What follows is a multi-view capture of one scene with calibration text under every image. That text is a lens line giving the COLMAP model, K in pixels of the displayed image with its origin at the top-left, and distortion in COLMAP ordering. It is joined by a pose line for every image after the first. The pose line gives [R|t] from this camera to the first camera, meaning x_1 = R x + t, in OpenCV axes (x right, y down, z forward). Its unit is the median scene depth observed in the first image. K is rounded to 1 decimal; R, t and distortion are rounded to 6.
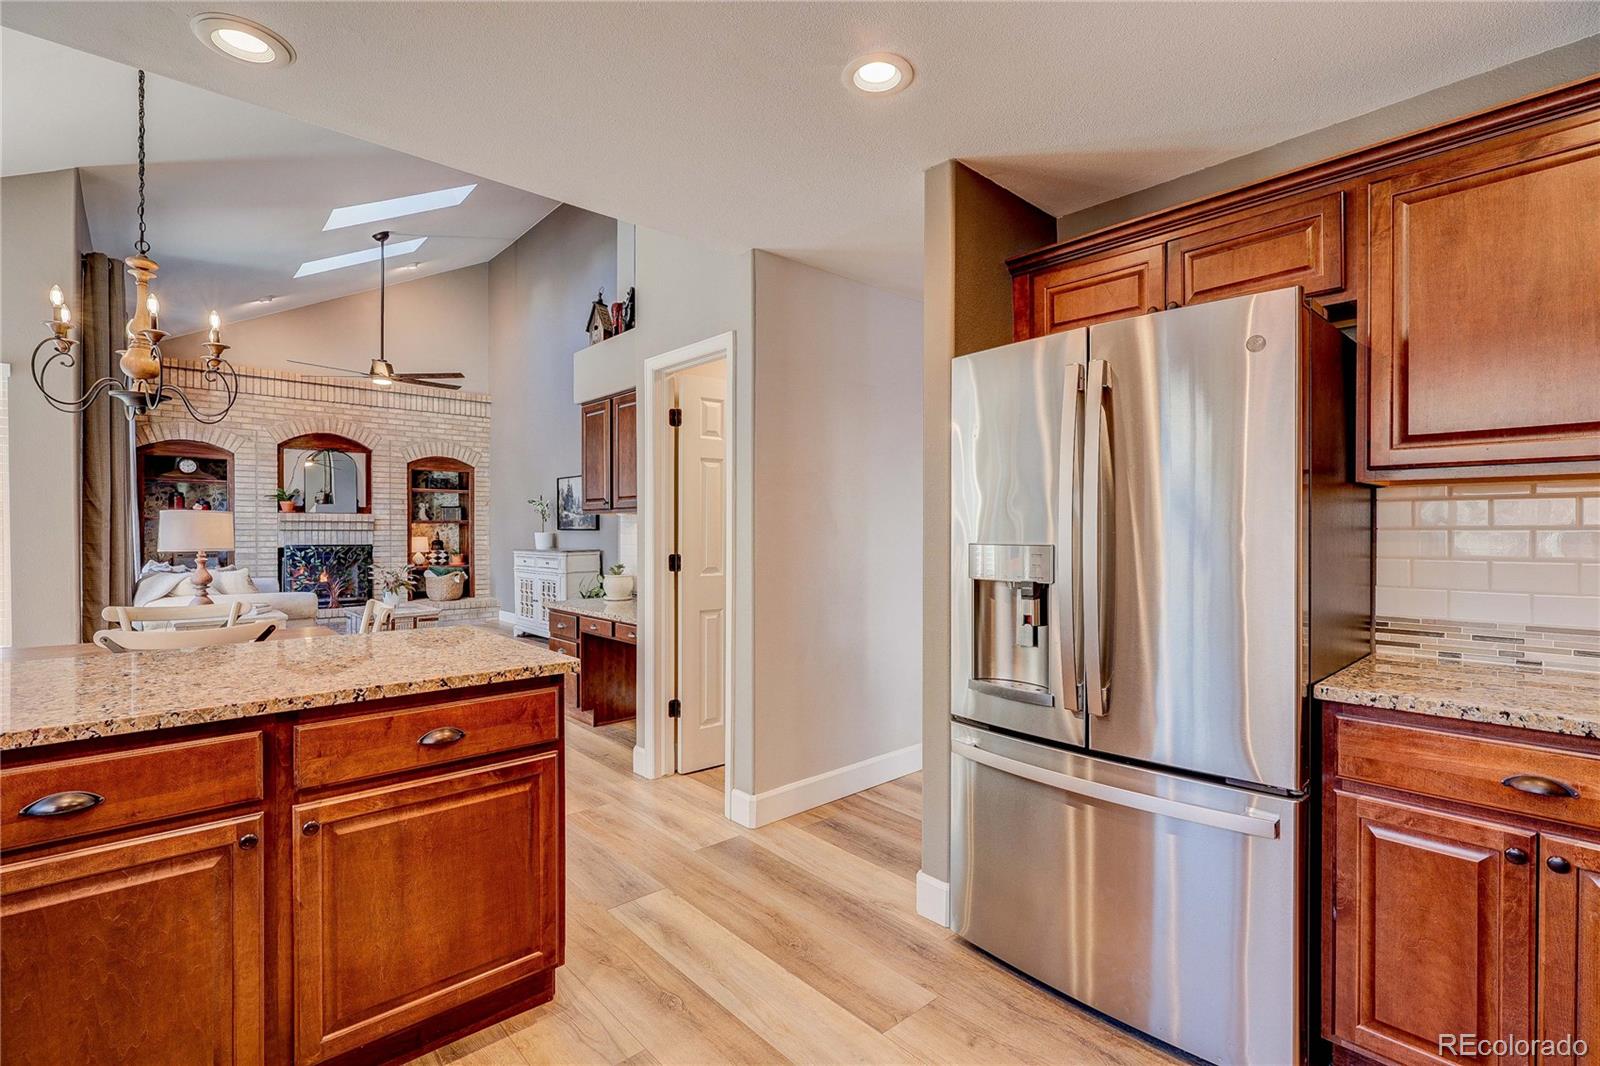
lens RADIAL K [[739.8, 0, 800.0], [0, 739.8, 533.0], [0, 0, 1]] dist [0.000469, 0.000771]
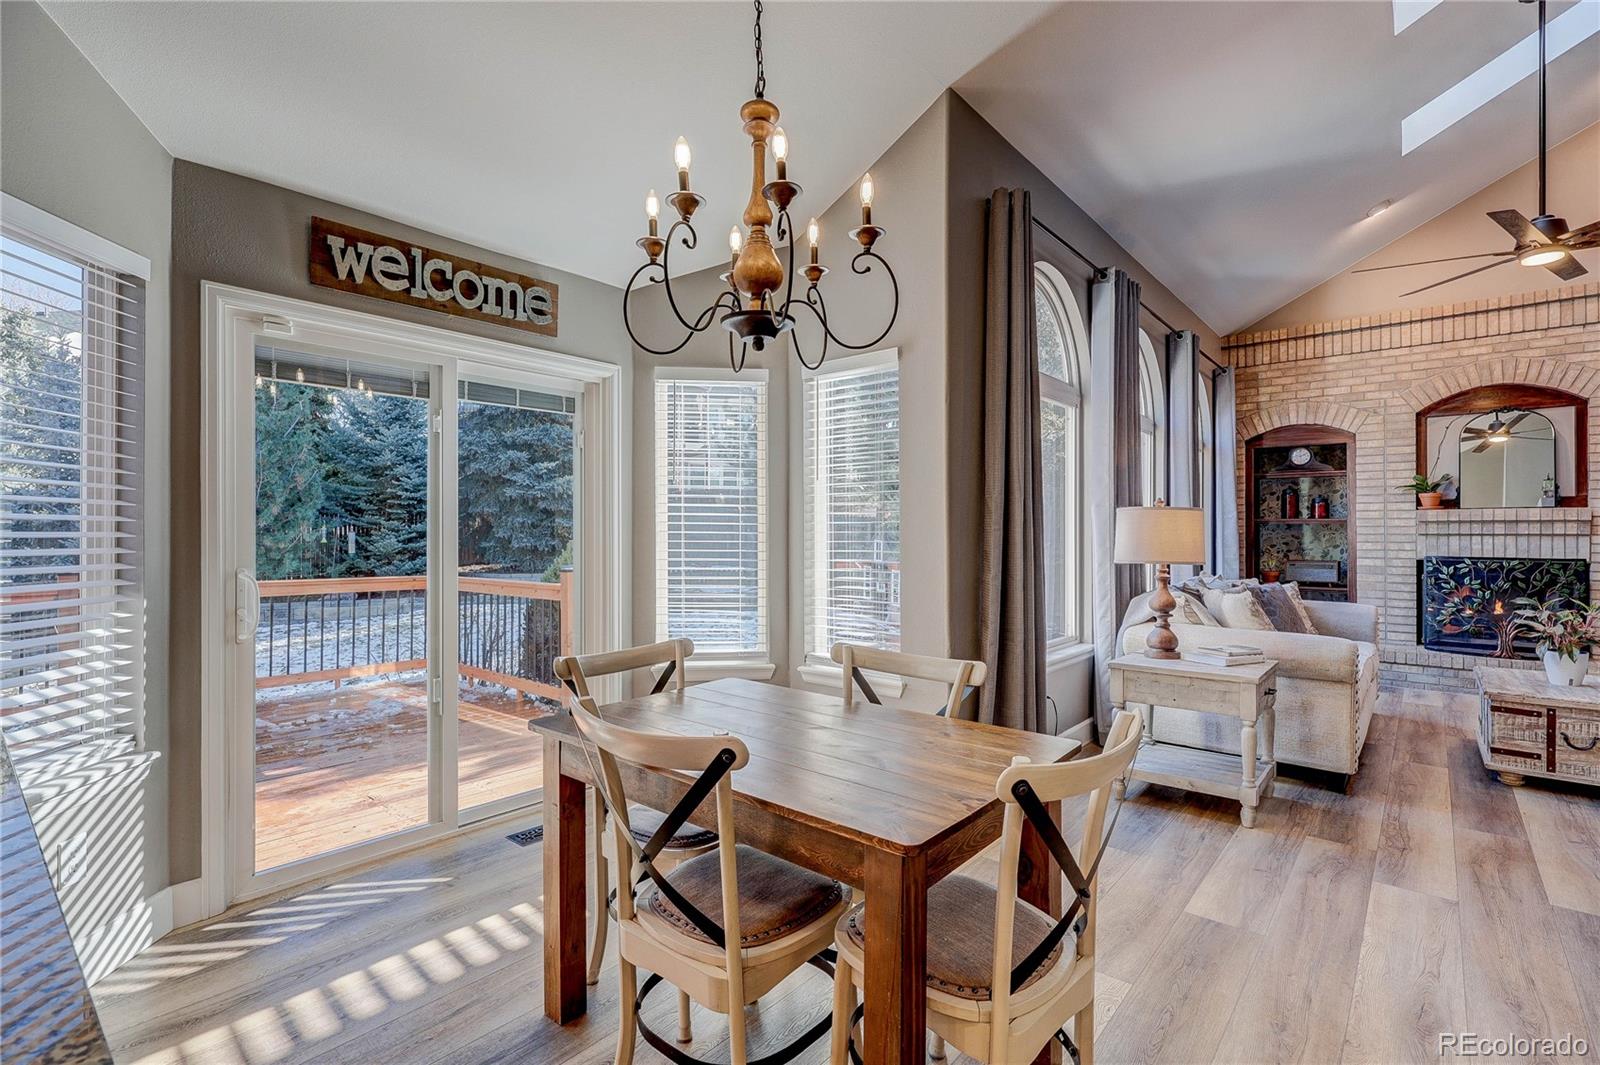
lens RADIAL K [[739.8, 0, 800.0], [0, 739.8, 532.5], [0, 0, 1]] dist [0.000469, 0.000771]
pose [[0.139212, -0.002559, -0.990259, -0.088774], [-0.004120, 0.999987, -0.003163, -0.001298], [0.990254, 0.004520, 0.139200, 0.321490]]
